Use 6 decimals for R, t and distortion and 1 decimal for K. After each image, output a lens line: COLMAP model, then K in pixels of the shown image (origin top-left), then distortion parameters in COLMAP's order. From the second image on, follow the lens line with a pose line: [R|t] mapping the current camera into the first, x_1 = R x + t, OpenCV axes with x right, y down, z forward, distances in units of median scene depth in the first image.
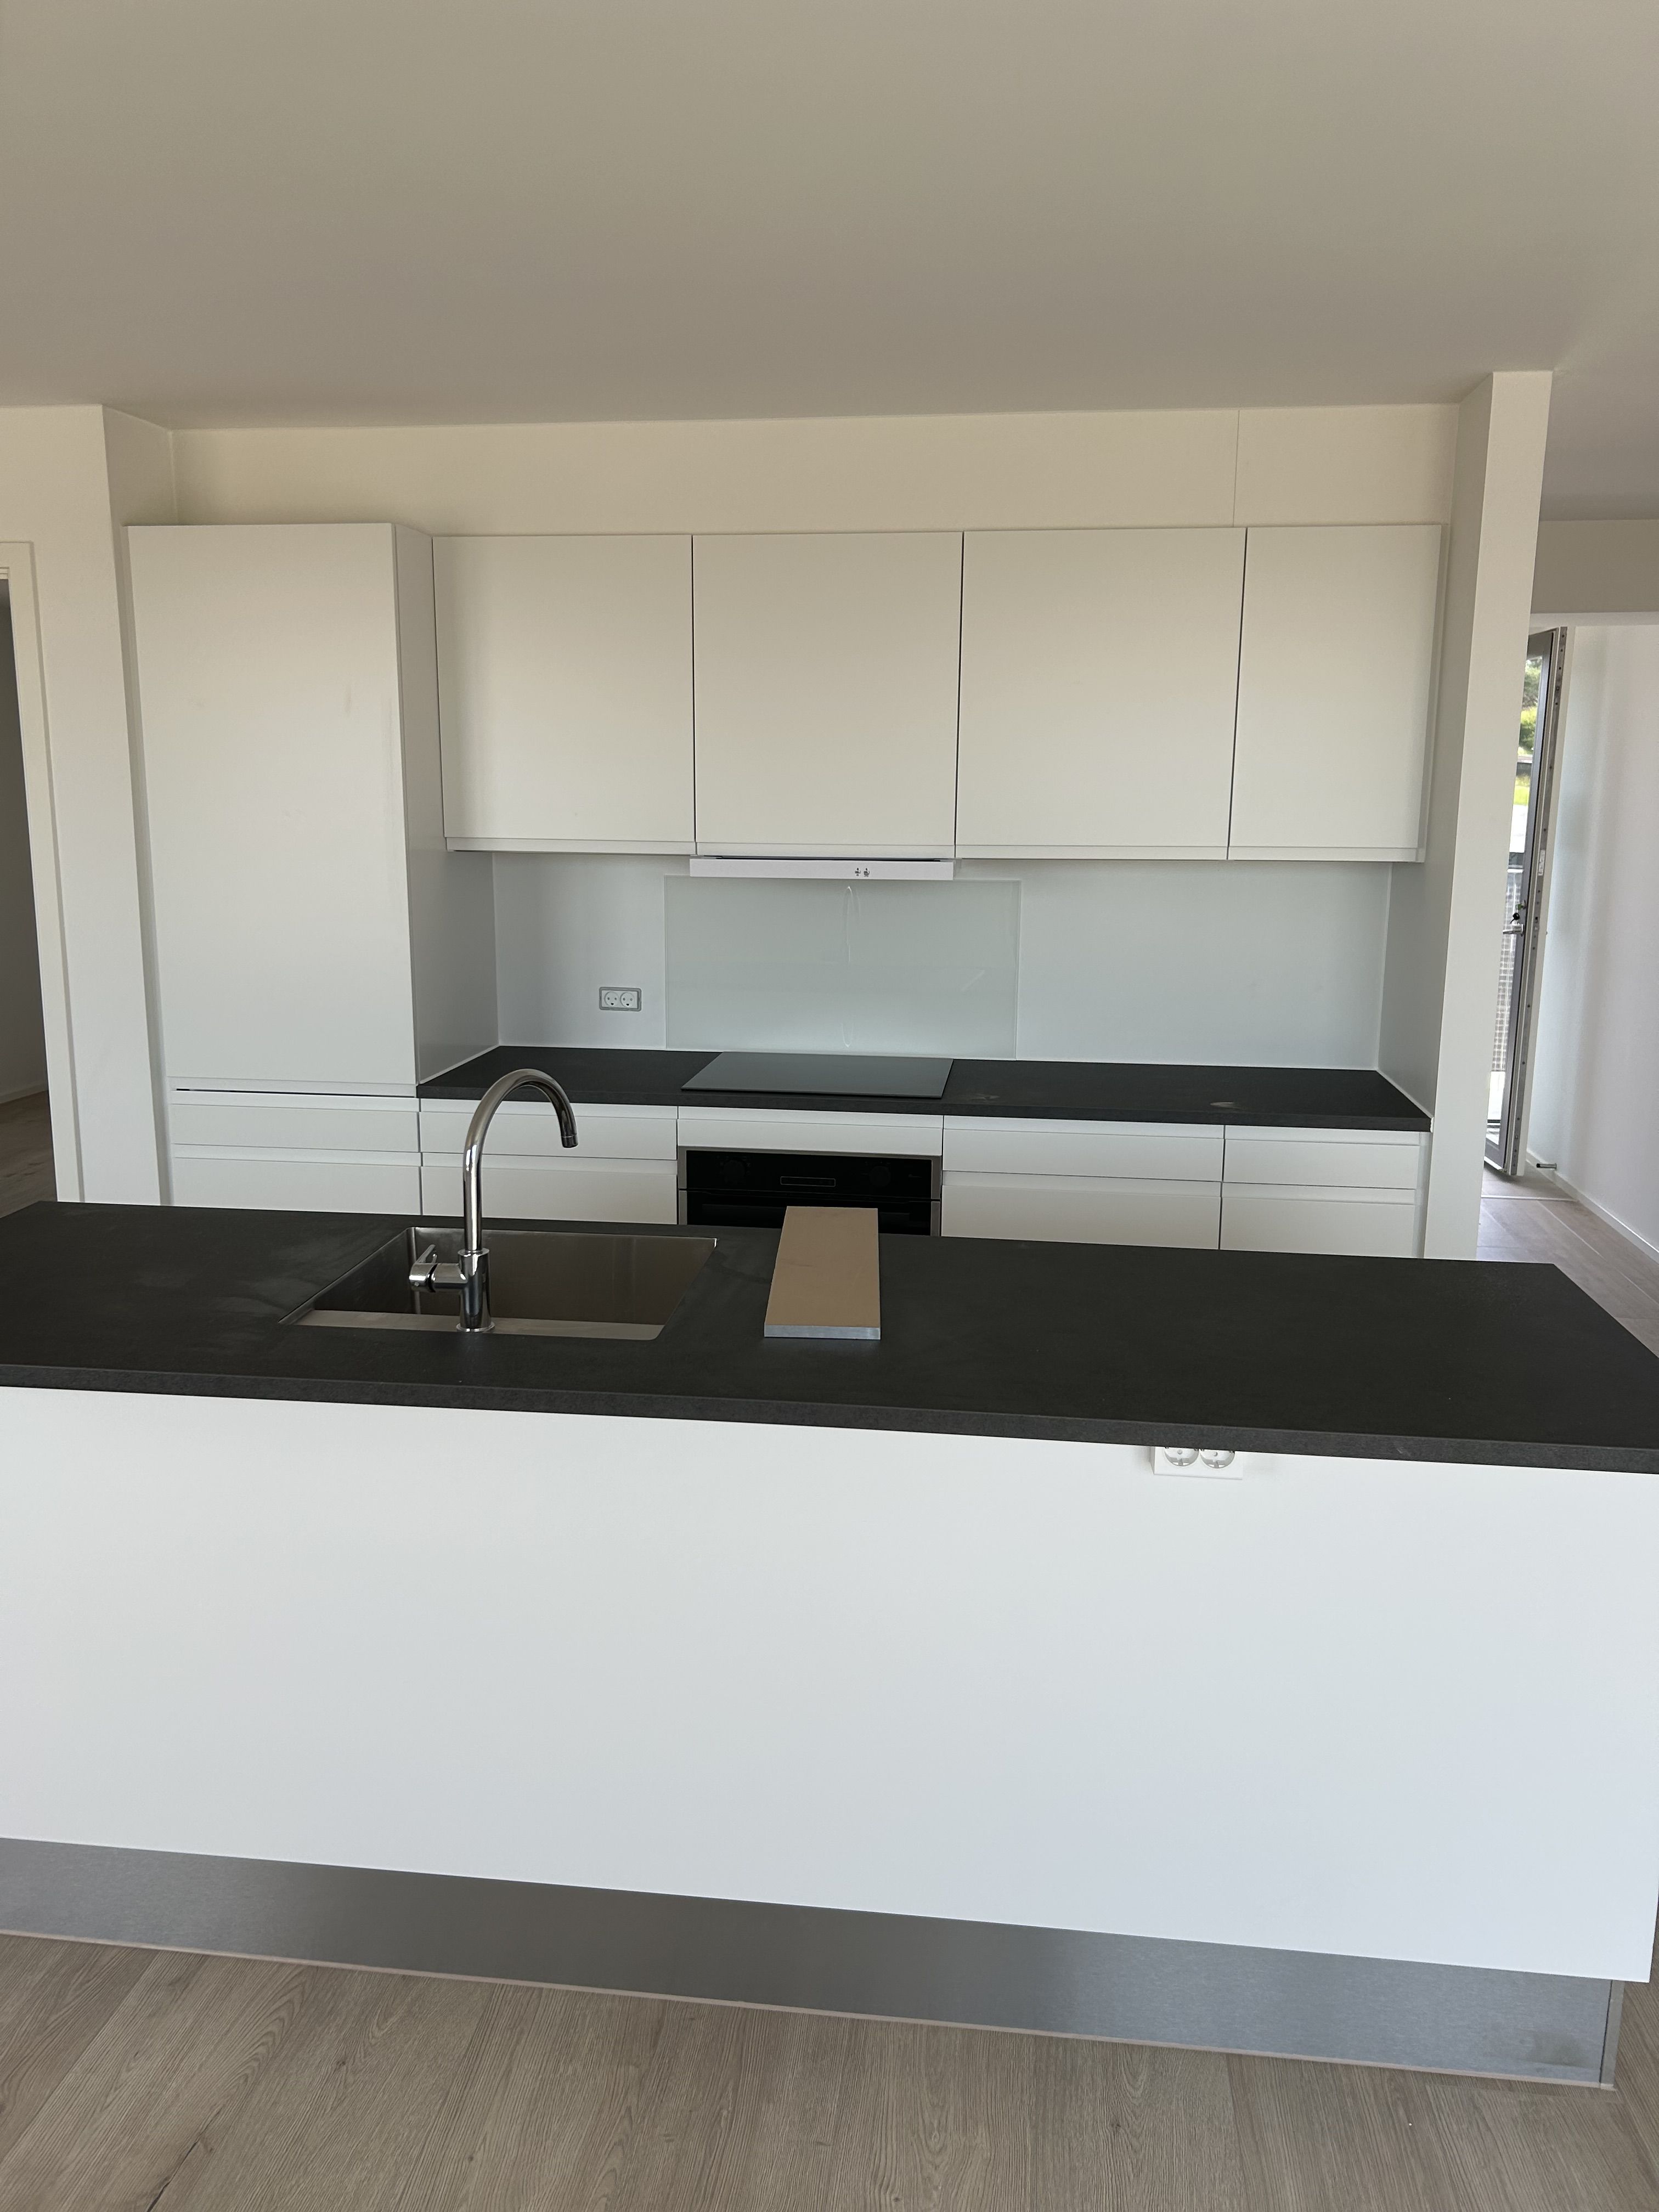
lens RADIAL K [[1673.2, 0, 824.8], [0, 1673.2, 1122.9], [0, 0, 1]] dist [0.017740, -0.044917]
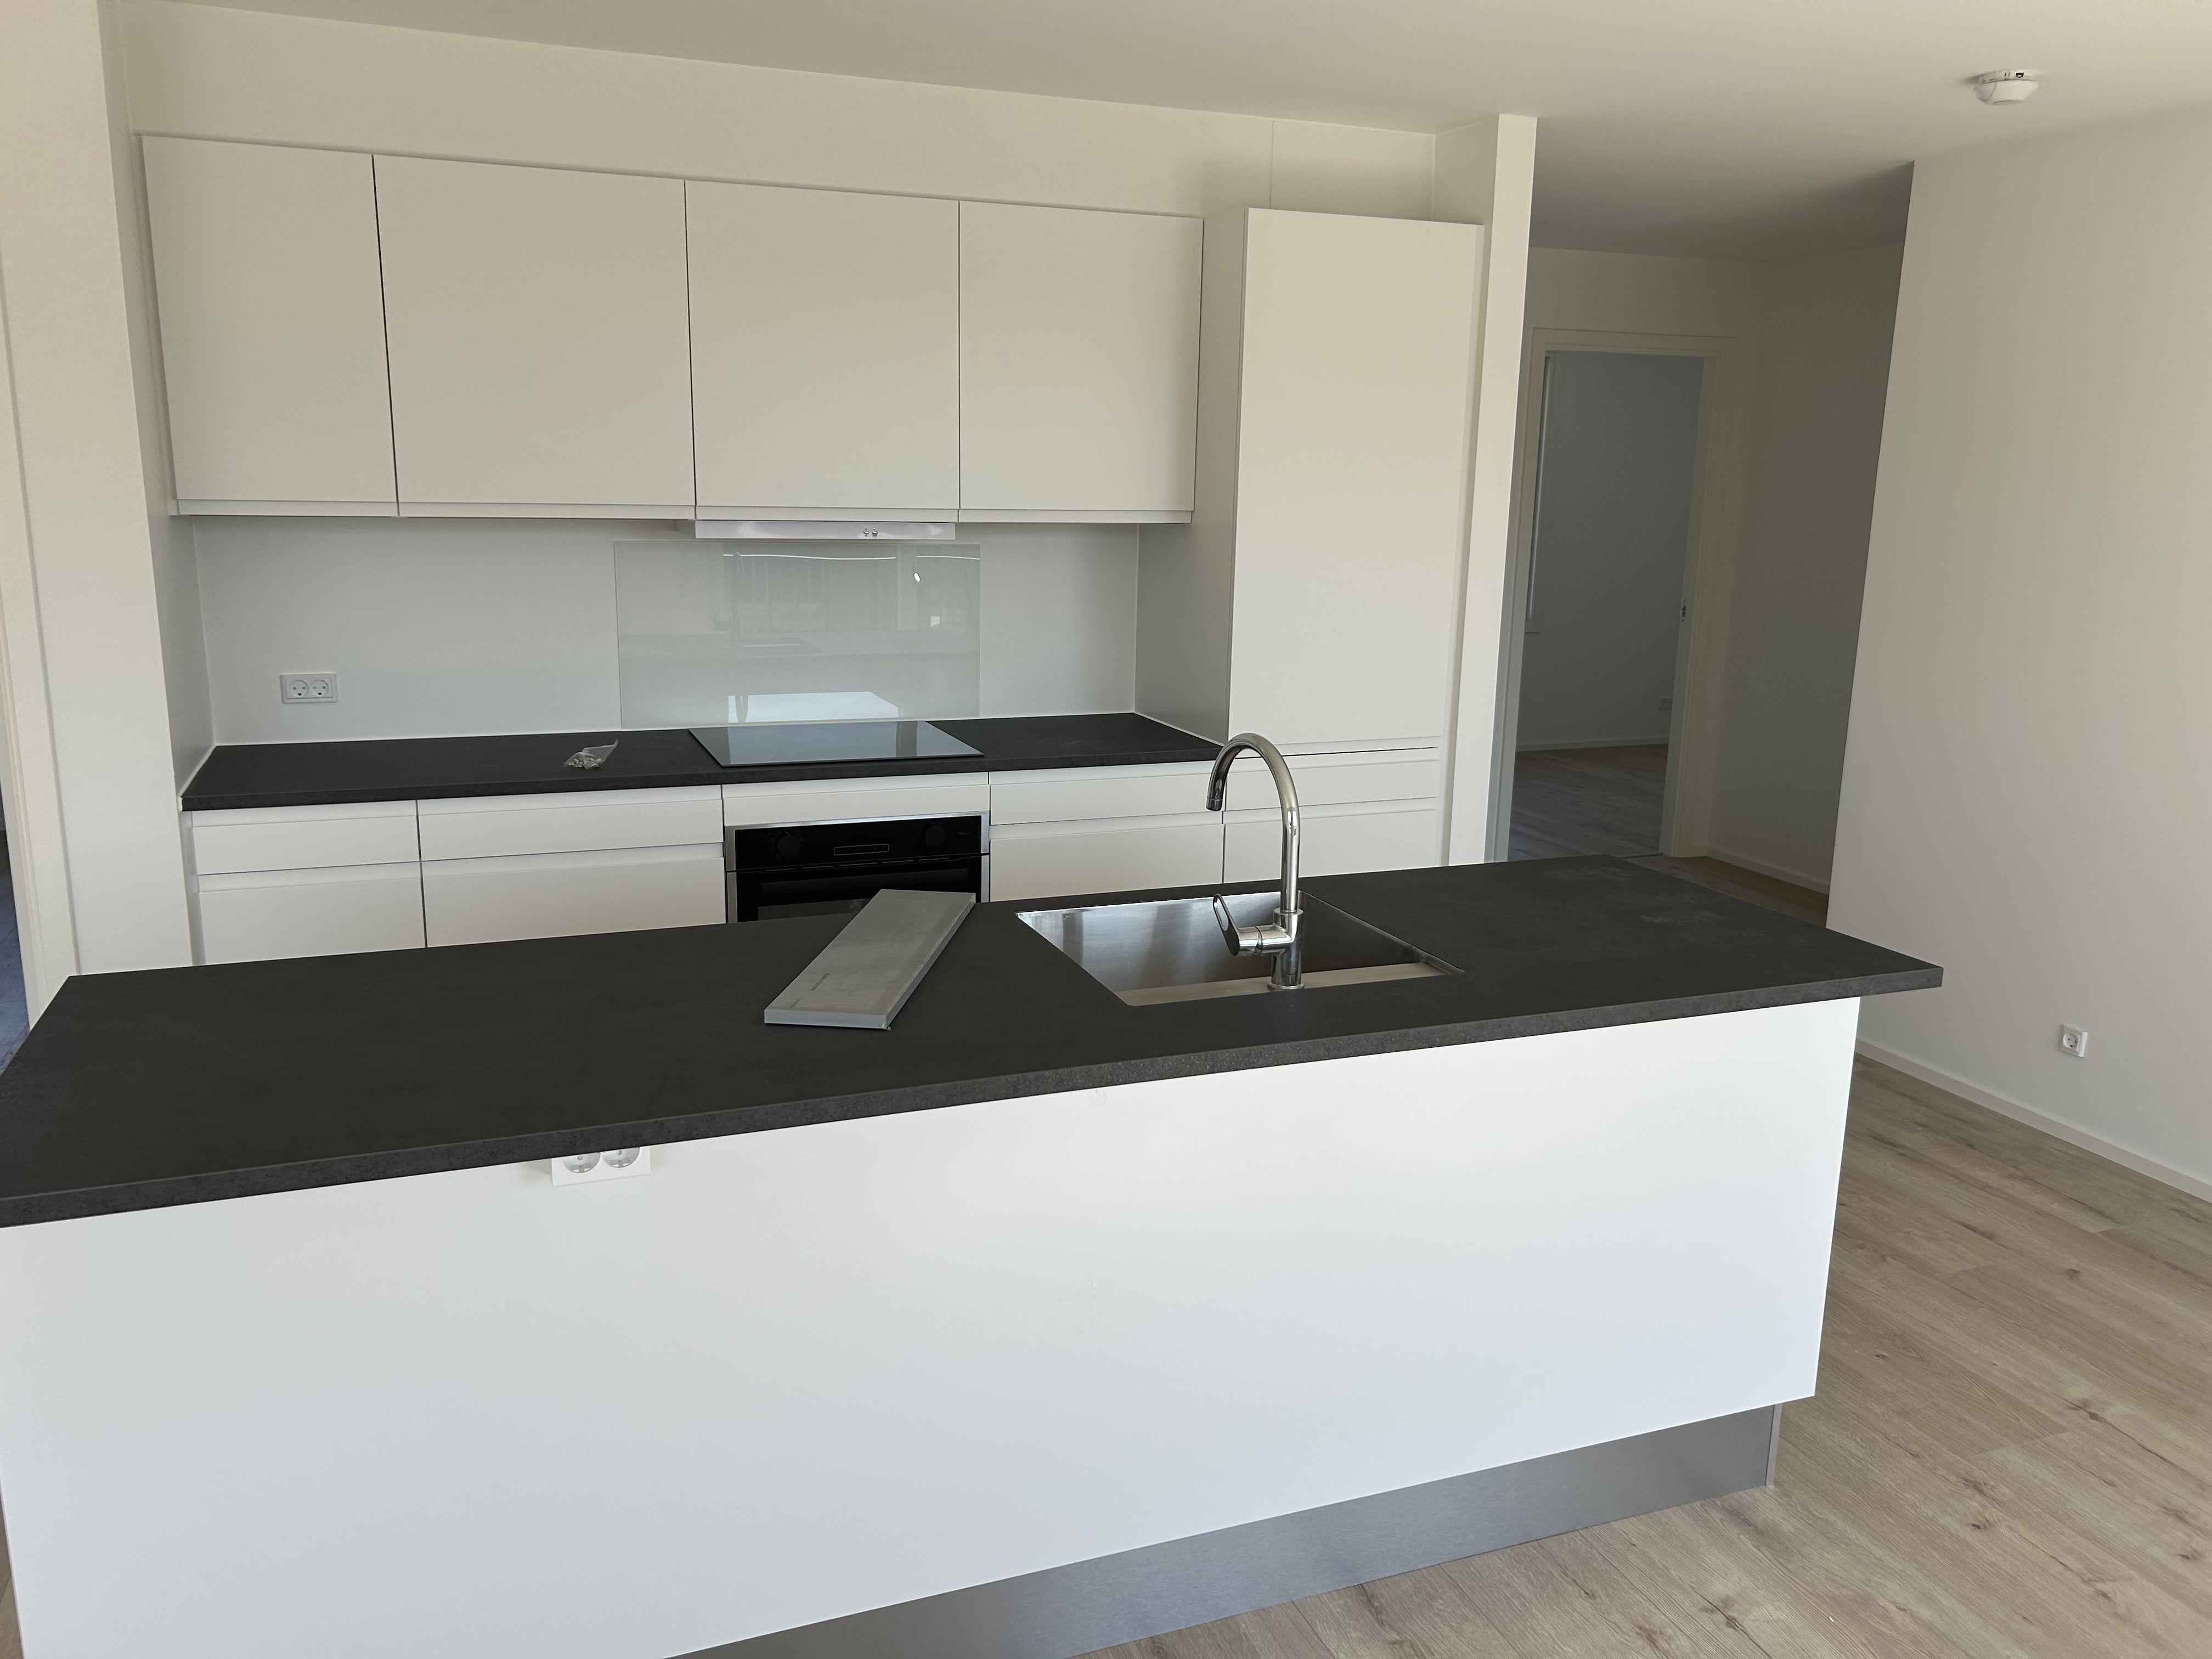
lens RADIAL K [[1673.2, 0, 1074.8], [0, 1673.2, 789.6], [0, 0, 1]] dist [0.017740, -0.044917]
pose [[0.866033, -0.080709, 0.493430, -0.378336], [0.078709, 0.996587, 0.024864, -0.014896], [-0.493753, 0.017305, 0.869430, 0.086573]]
